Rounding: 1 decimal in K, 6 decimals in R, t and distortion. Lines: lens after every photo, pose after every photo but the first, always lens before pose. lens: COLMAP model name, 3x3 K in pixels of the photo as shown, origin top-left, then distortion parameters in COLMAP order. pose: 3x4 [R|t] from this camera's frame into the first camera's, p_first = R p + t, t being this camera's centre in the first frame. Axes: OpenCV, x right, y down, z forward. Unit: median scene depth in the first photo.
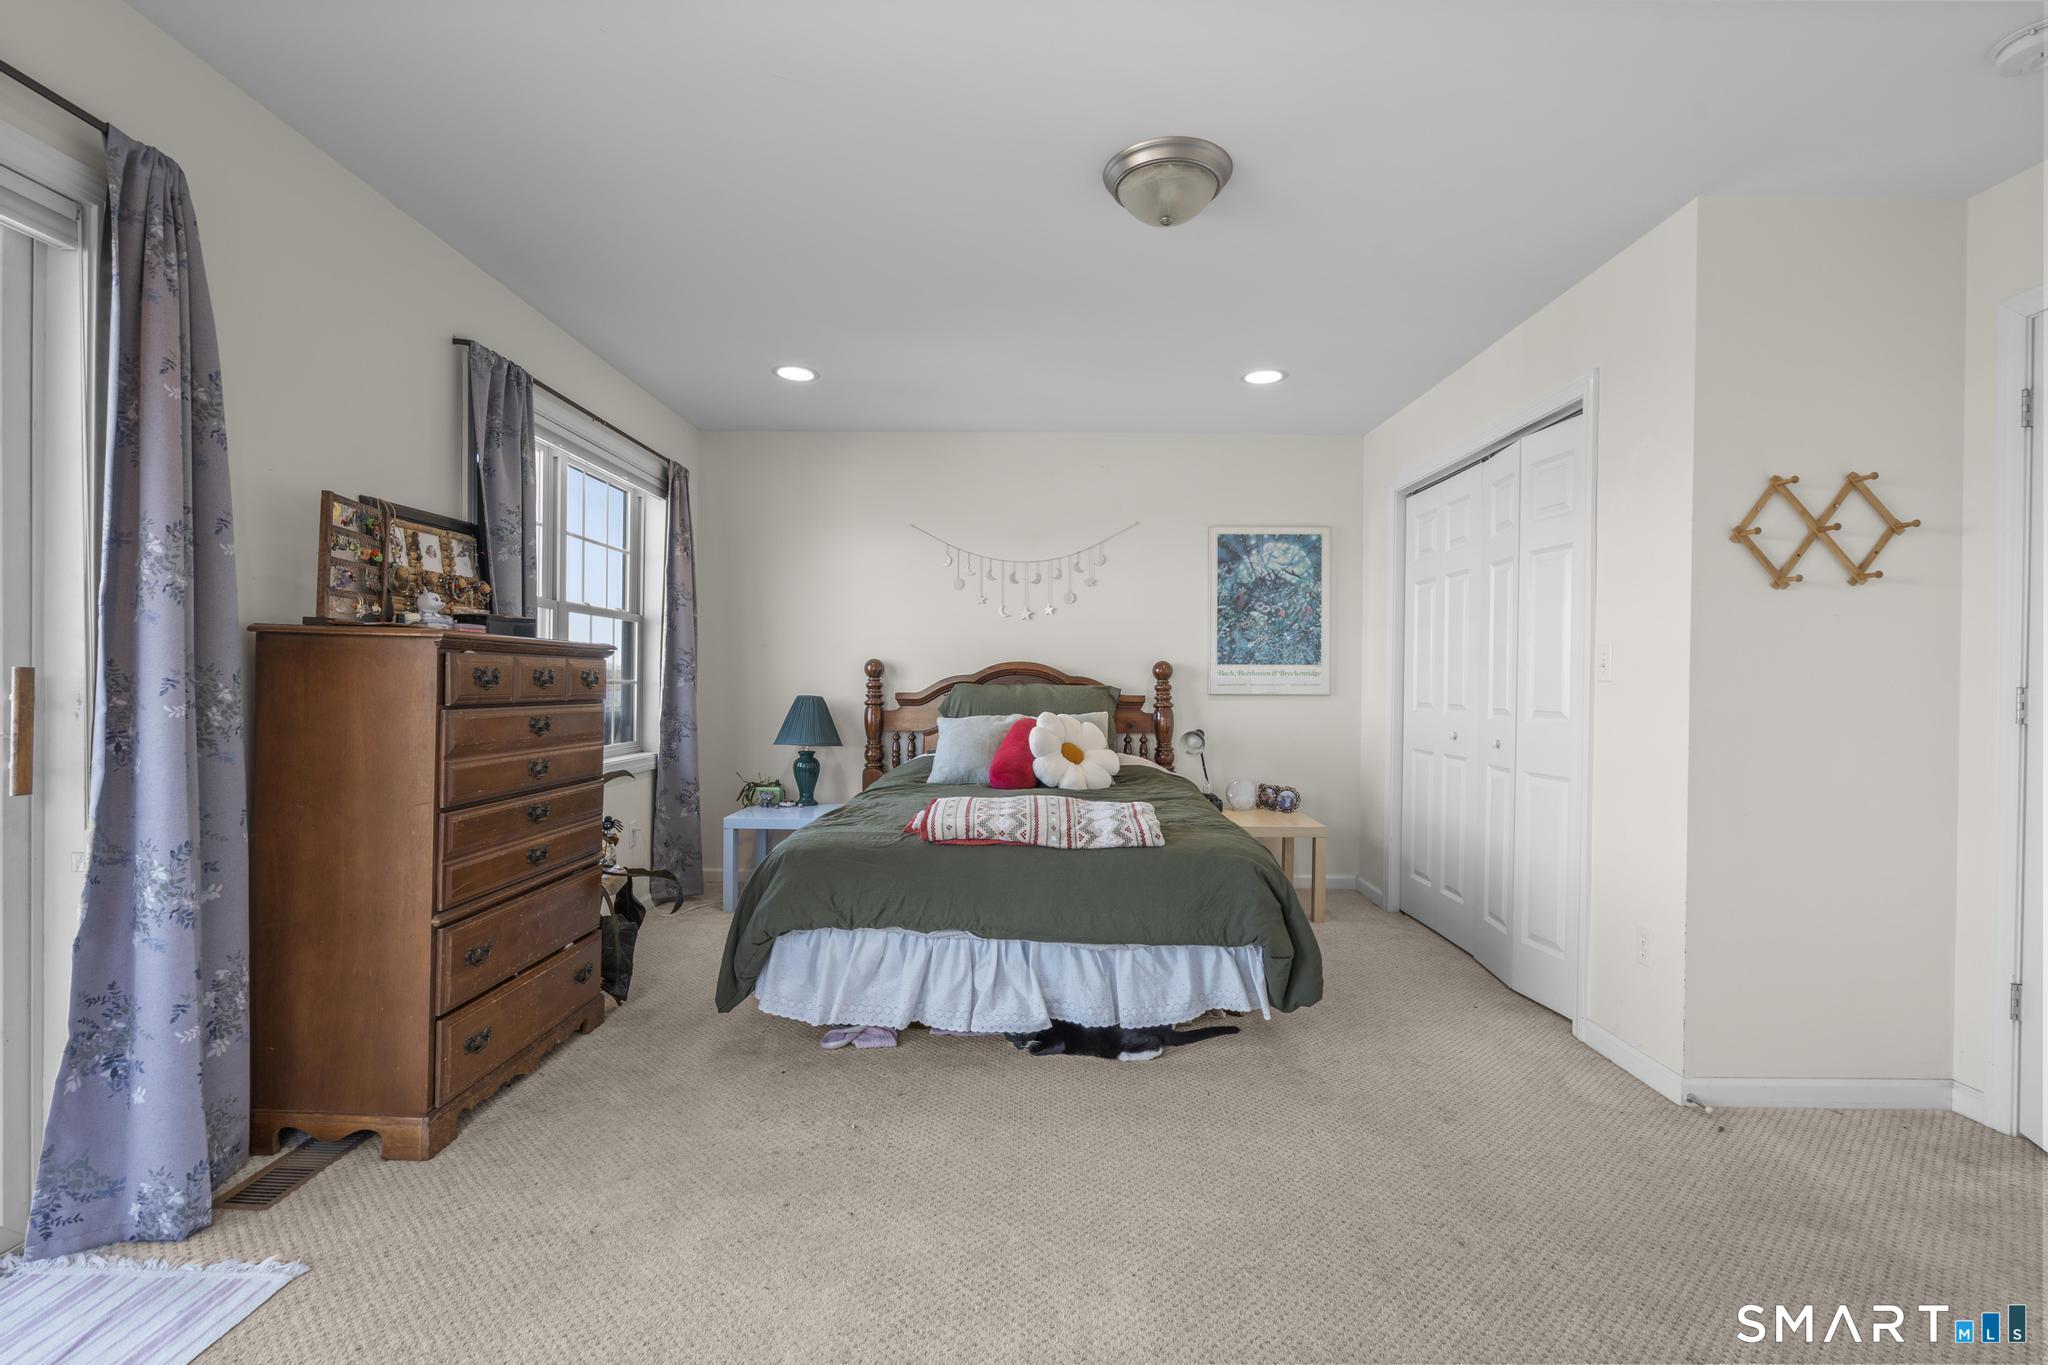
lens RADIAL K [[919.1, 0, 1020.3], [0, 919.1, 689.3], [0, 0, 1]] dist [-0.006860, 0.004665]
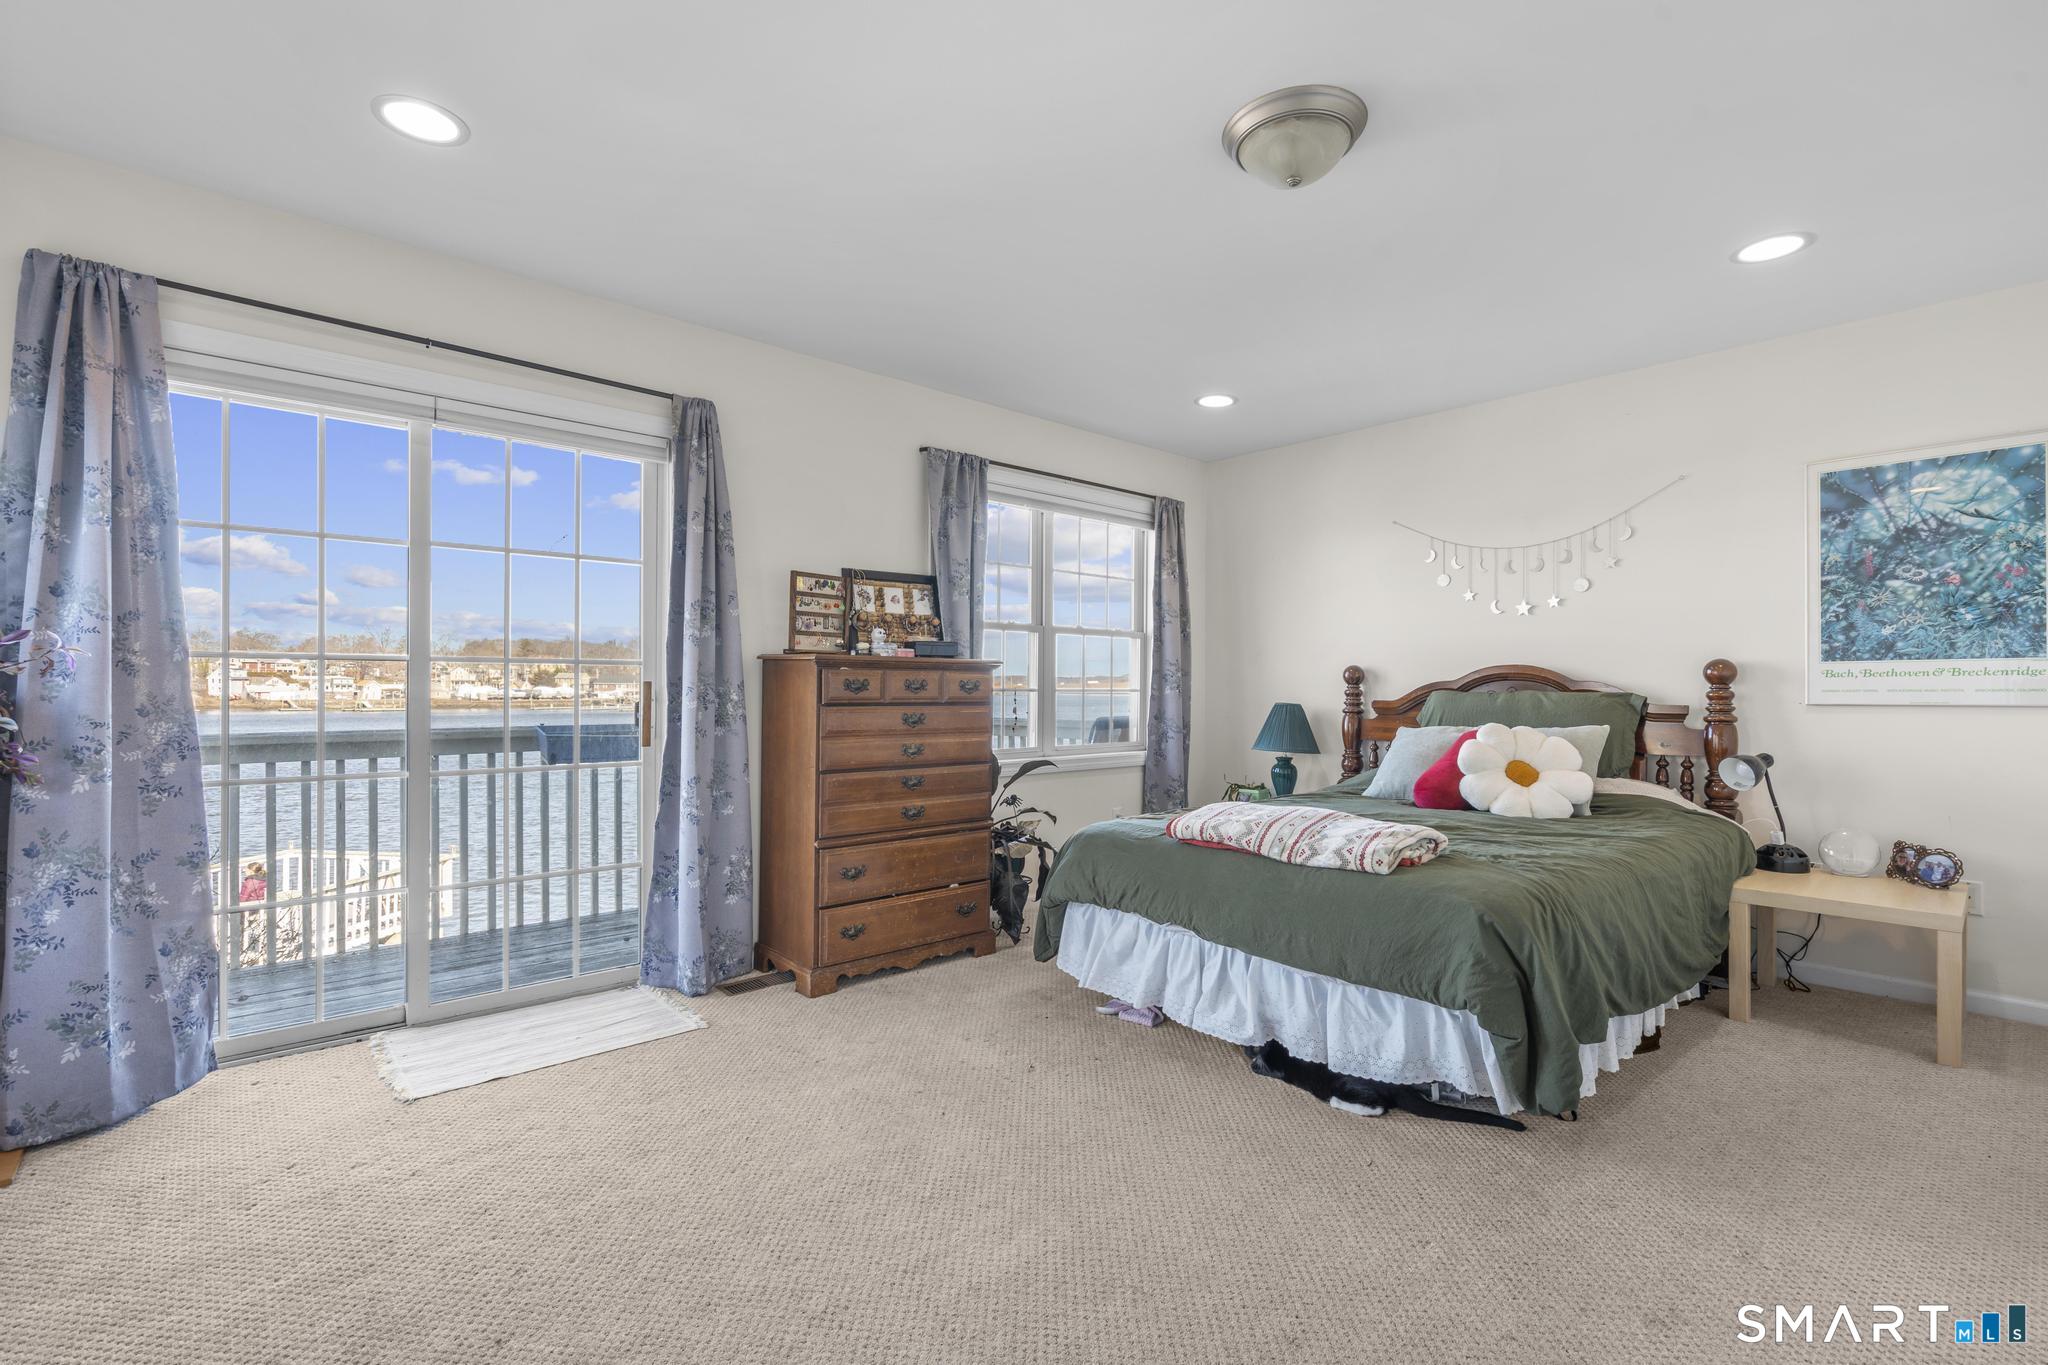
lens RADIAL K [[919.1, 0, 1020.3], [0, 919.1, 689.3], [0, 0, 1]] dist [-0.006860, 0.004665]
pose [[0.677805, -0.004934, -0.735225, 0.519251], [-0.004205, 0.999935, -0.010587, 0.006181], [0.735229, 0.010268, 0.677741, 0.147500]]
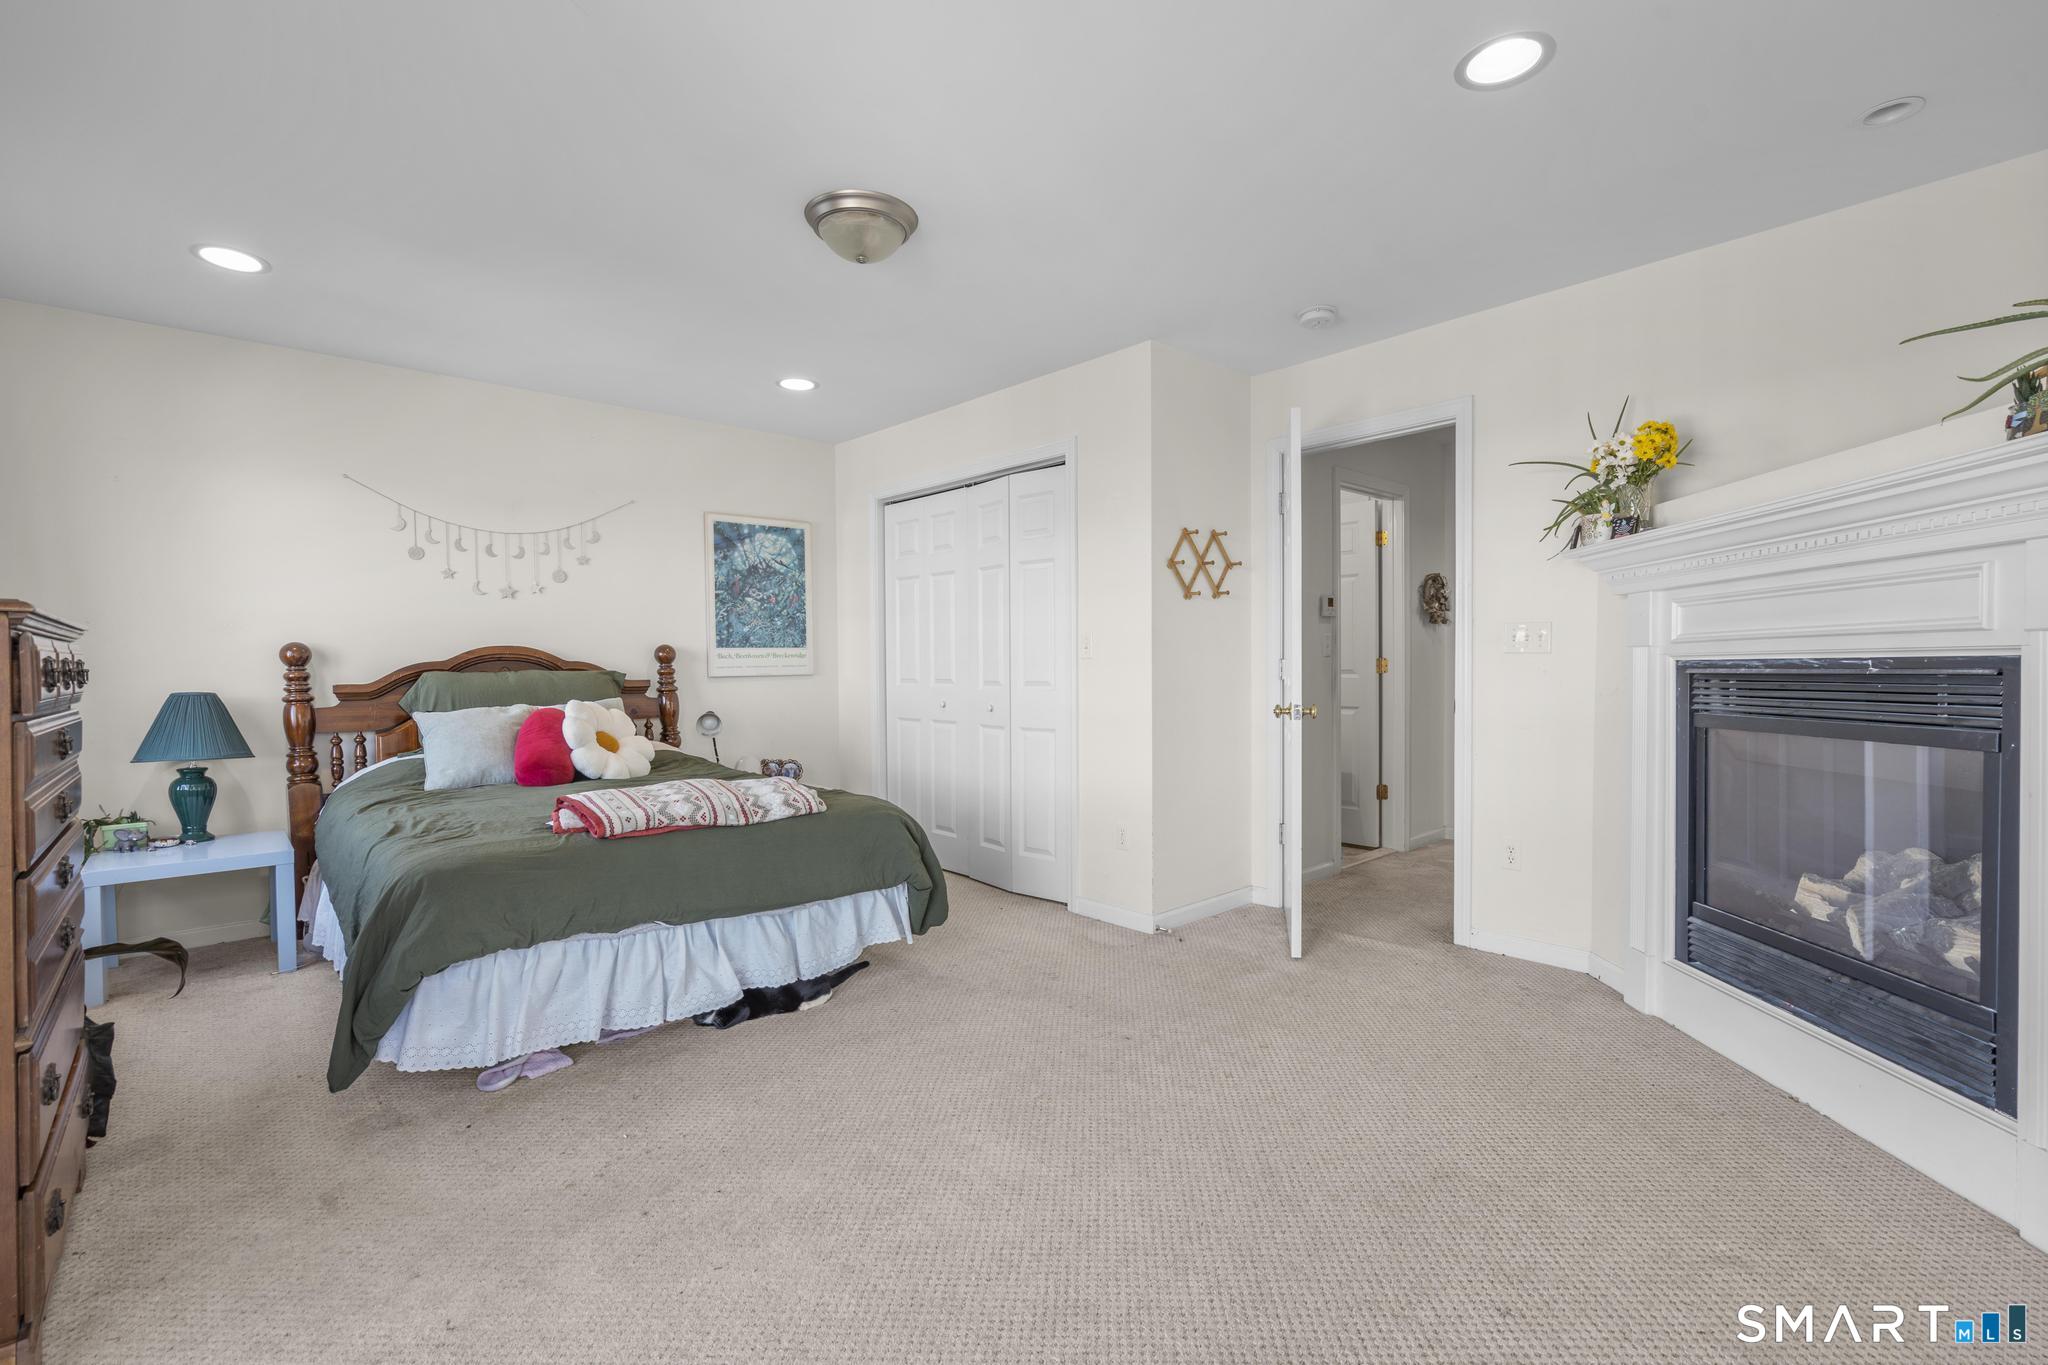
lens RADIAL K [[919.1, 0, 1020.3], [0, 919.1, 689.3], [0, 0, 1]] dist [-0.006860, 0.004665]
pose [[0.732943, -0.034804, 0.679399, -0.393835], [0.021664, 0.999378, 0.027825, -0.002846], [-0.679945, -0.005675, 0.733241, 0.020724]]
